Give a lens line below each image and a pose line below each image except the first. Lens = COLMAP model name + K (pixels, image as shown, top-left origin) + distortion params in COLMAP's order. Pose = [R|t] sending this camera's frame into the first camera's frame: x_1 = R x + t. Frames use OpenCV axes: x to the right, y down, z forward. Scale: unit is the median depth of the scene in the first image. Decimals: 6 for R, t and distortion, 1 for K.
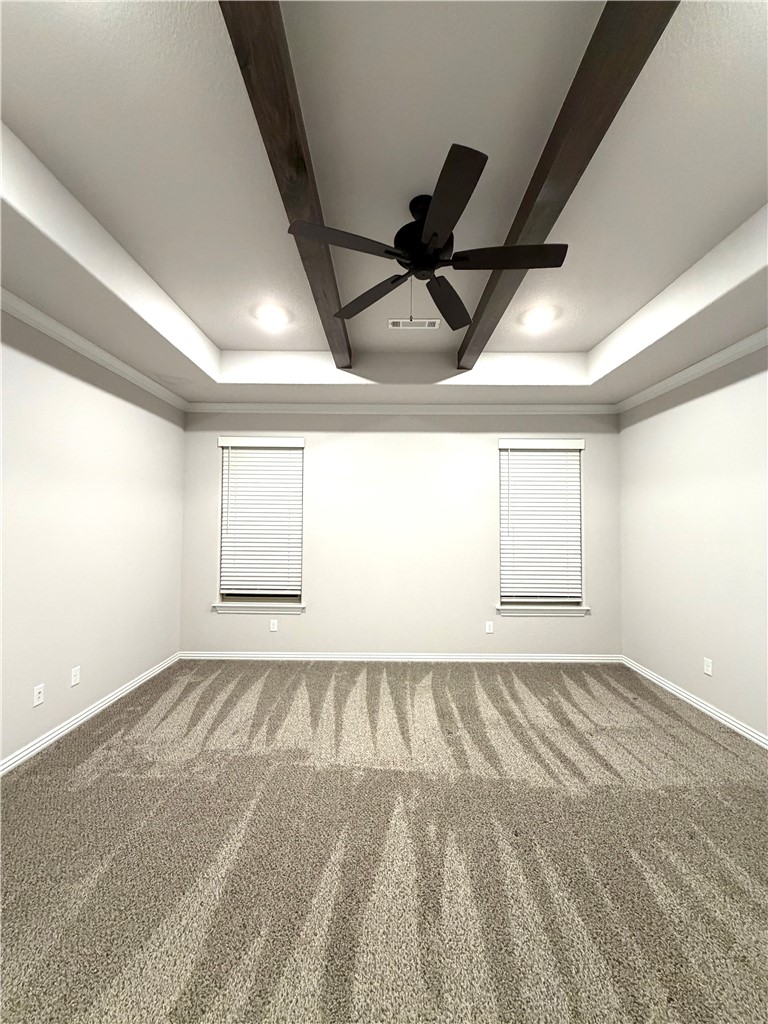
lens RADIAL K [[409.6, 0, 384.0], [0, 409.6, 512.0], [0, 0, 1]] dist [-0.000437, 0.000153]
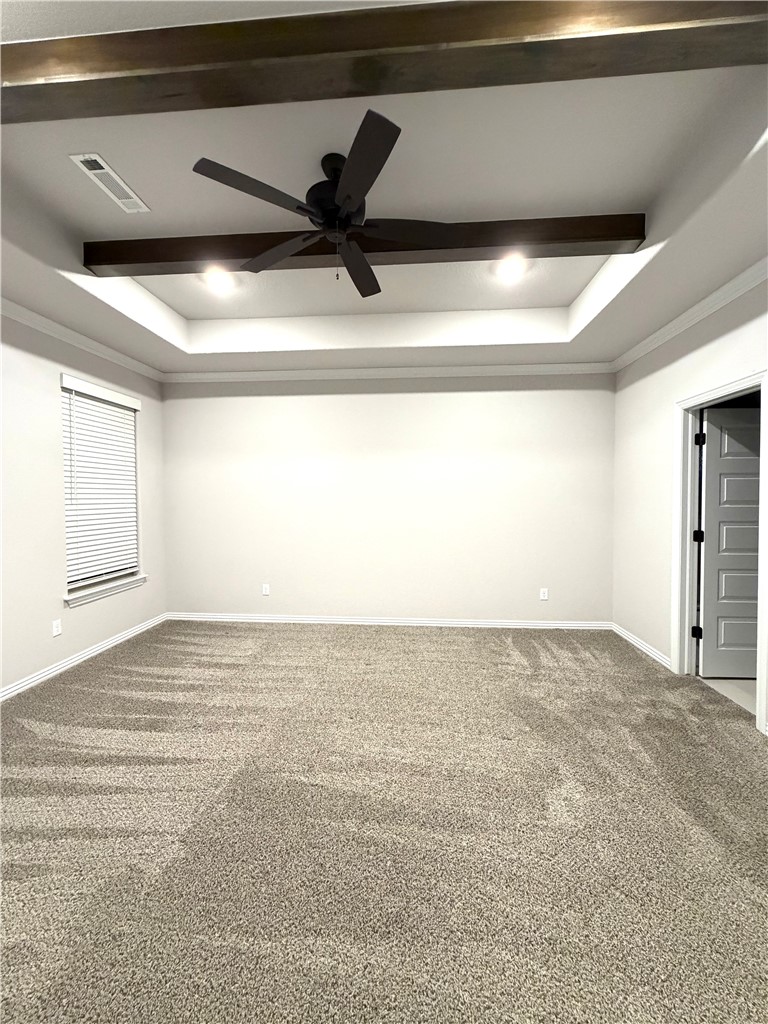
lens RADIAL K [[409.6, 0, 384.0], [0, 409.6, 512.0], [0, 0, 1]] dist [-0.000437, 0.000153]
pose [[0.074599, -0.044173, 0.996235, -0.531276], [-0.021248, 0.998721, 0.045875, 0.032268], [-0.996987, -0.024590, 0.073565, 0.450588]]
